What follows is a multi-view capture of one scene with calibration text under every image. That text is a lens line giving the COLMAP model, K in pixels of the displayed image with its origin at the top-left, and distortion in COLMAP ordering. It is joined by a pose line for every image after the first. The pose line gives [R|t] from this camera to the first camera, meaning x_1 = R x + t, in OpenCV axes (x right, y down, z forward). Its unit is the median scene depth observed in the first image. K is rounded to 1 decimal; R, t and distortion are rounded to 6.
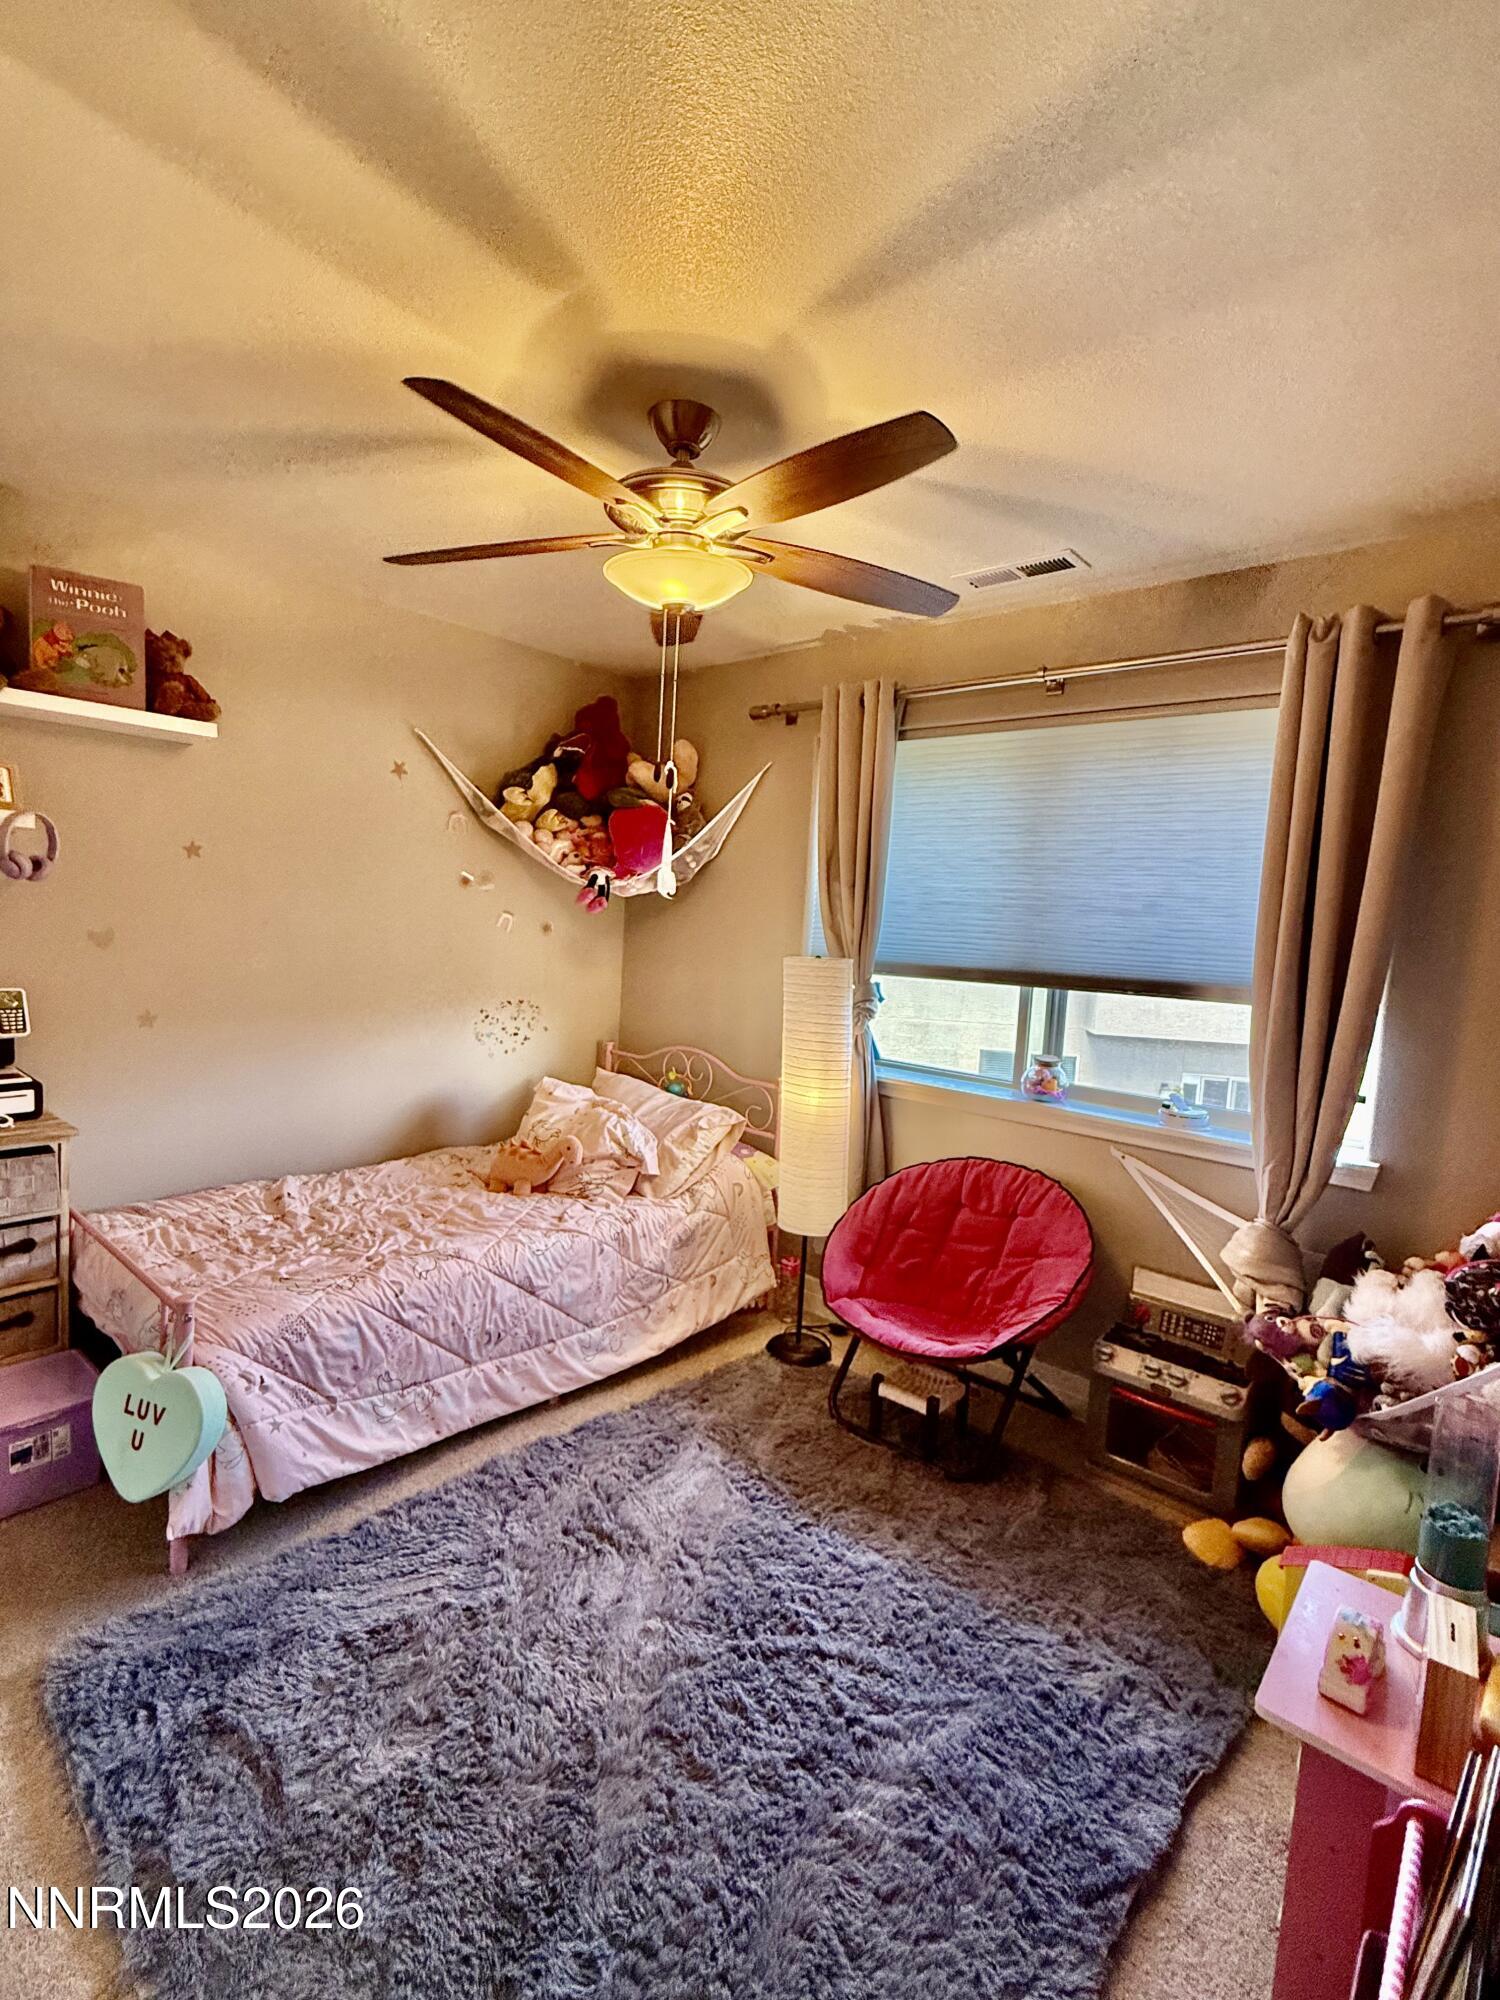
lens RADIAL K [[926.8, 0, 756.3], [0, 926.8, 998.2], [0, 0, 1]] dist [0.001263, -0.000290]
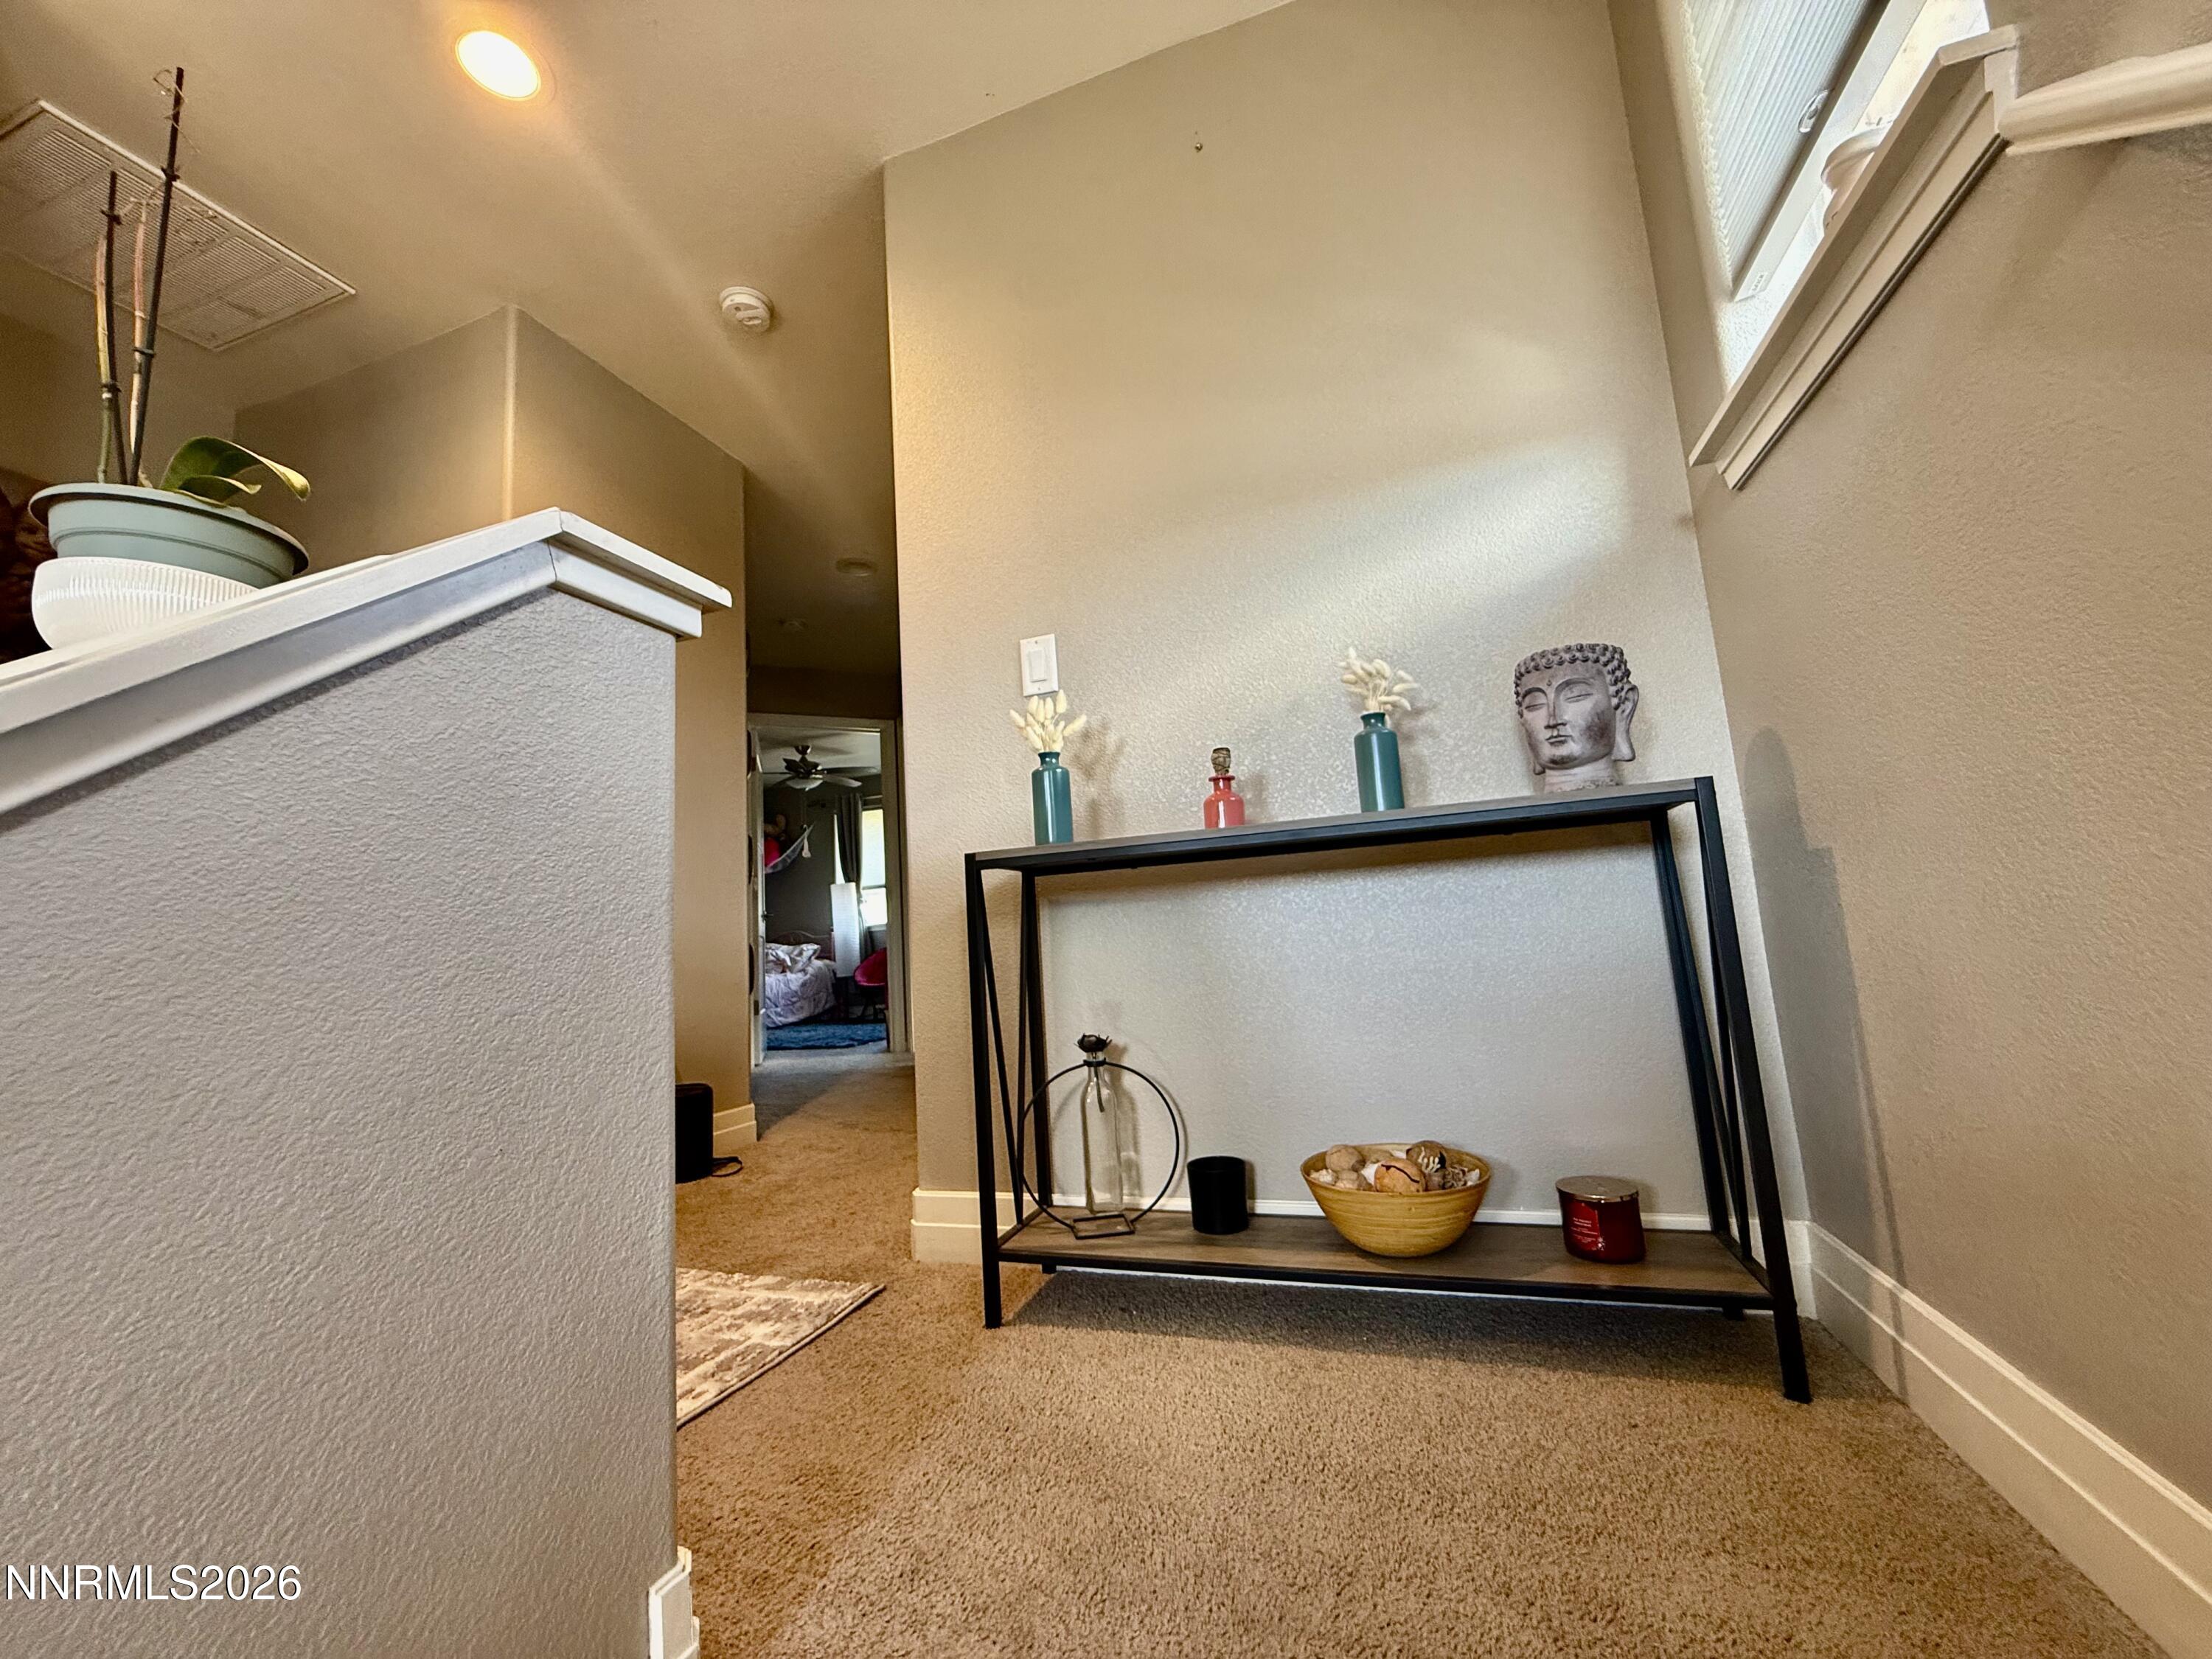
lens RADIAL K [[881.2, 0, 1099.2], [0, 881.2, 823.3], [0, 0, 1]] dist [0.000747, -0.000918]
pose [[0.922211, -0.067387, 0.380771, -0.231827], [0.145569, 0.972760, -0.180408, 0.387476], [-0.358242, 0.221802, 0.906899, -1.872111]]
